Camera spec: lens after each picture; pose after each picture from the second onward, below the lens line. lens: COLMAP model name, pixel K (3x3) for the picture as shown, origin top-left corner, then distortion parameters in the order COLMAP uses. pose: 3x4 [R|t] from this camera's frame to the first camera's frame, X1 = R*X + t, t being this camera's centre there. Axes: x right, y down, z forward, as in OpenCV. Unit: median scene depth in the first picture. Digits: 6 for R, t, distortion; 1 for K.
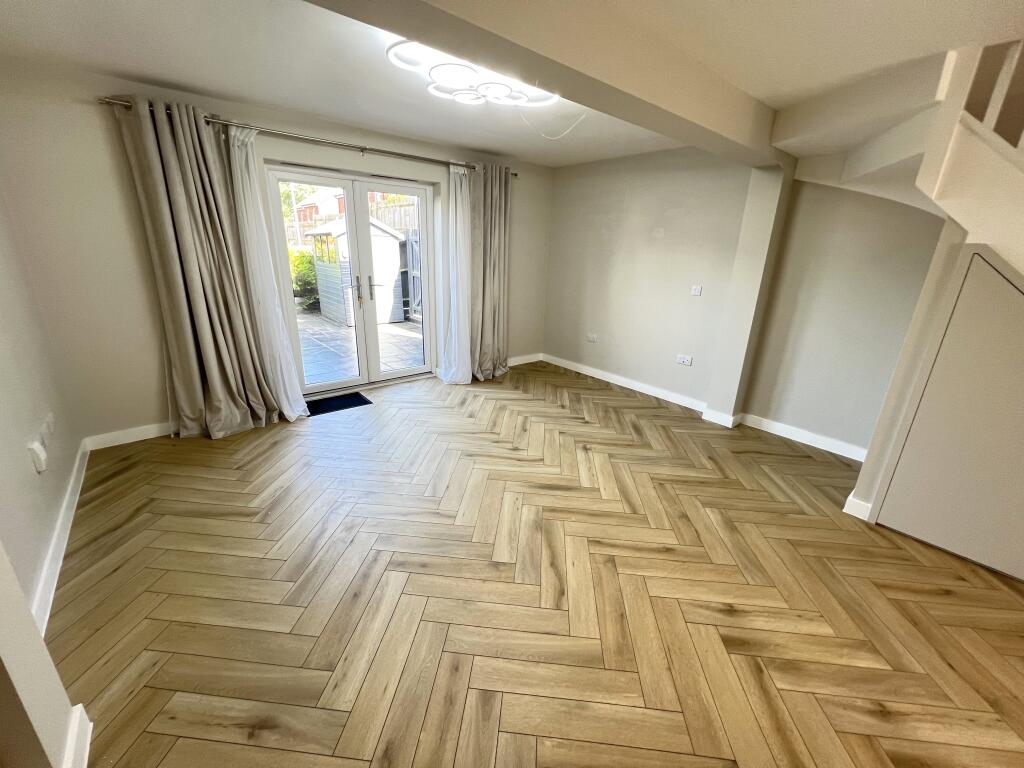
lens RADIAL K [[410.3, 0, 509.1], [0, 410.3, 383.1], [0, 0, 1]] dist [-0.003005, -0.000604]
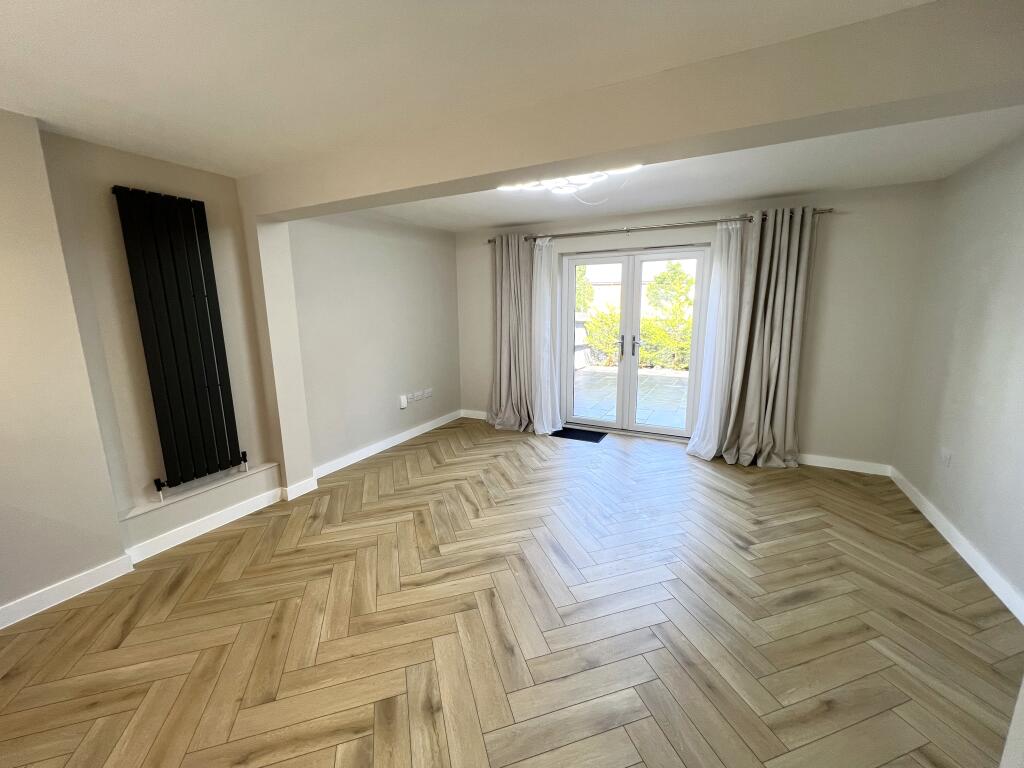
lens RADIAL K [[410.3, 0, 509.1], [0, 410.3, 383.1], [0, 0, 1]] dist [-0.003005, -0.000604]
pose [[0.375362, 0.137454, -0.916630, 0.662347], [-0.270793, 0.962059, 0.033376, -0.090779], [0.886439, 0.235689, 0.398342, 0.325868]]
